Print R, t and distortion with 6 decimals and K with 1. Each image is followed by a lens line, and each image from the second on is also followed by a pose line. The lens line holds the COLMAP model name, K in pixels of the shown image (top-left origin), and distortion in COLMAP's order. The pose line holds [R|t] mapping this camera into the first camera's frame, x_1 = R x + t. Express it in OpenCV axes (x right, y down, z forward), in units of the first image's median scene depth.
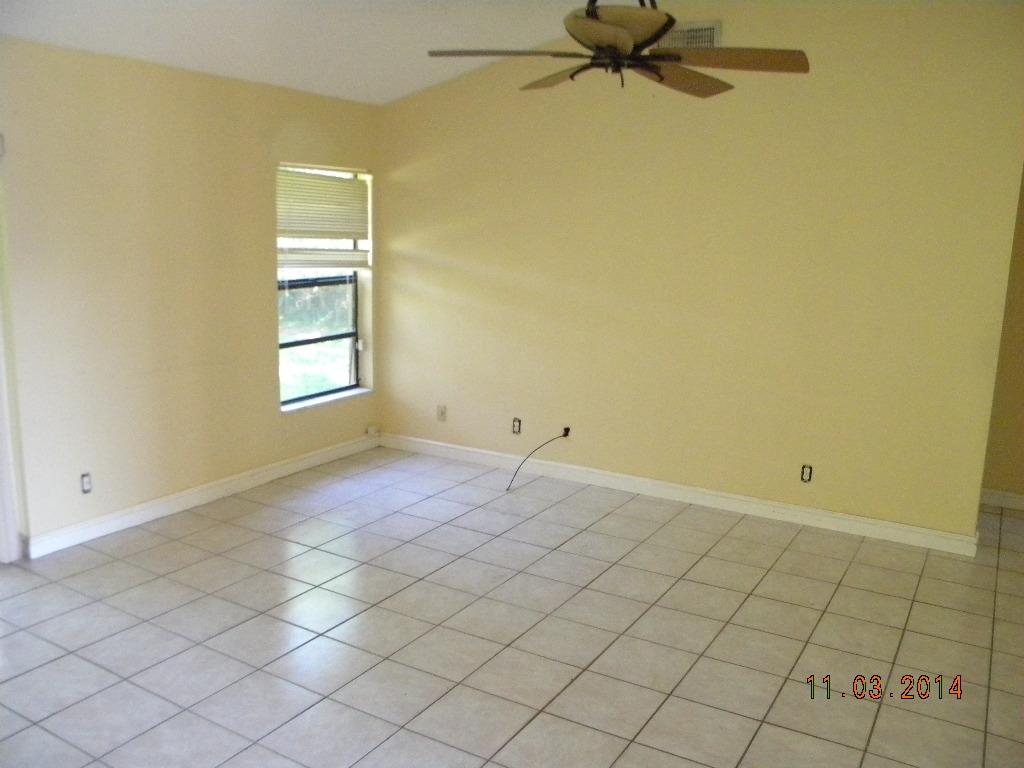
lens RADIAL K [[854.3, 0, 510.9], [0, 854.3, 384.8], [0, 0, 1]] dist [-0.002615, -0.000110]
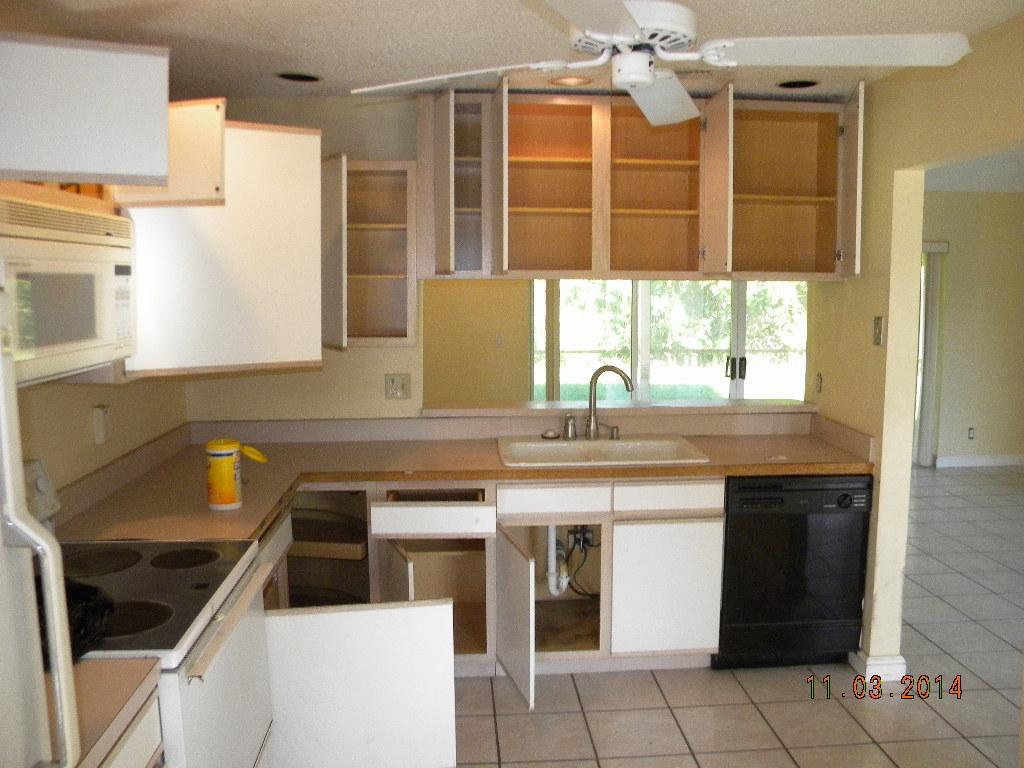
lens RADIAL K [[854.3, 0, 513.2], [0, 854.3, 385.8], [0, 0, 1]] dist [-0.002615, -0.000110]
pose [[0.574252, 0.081389, -0.814623, 0.417082], [-0.140576, 0.990070, -0.000178, 0.156630], [0.806519, 0.114619, 0.579991, -0.857568]]
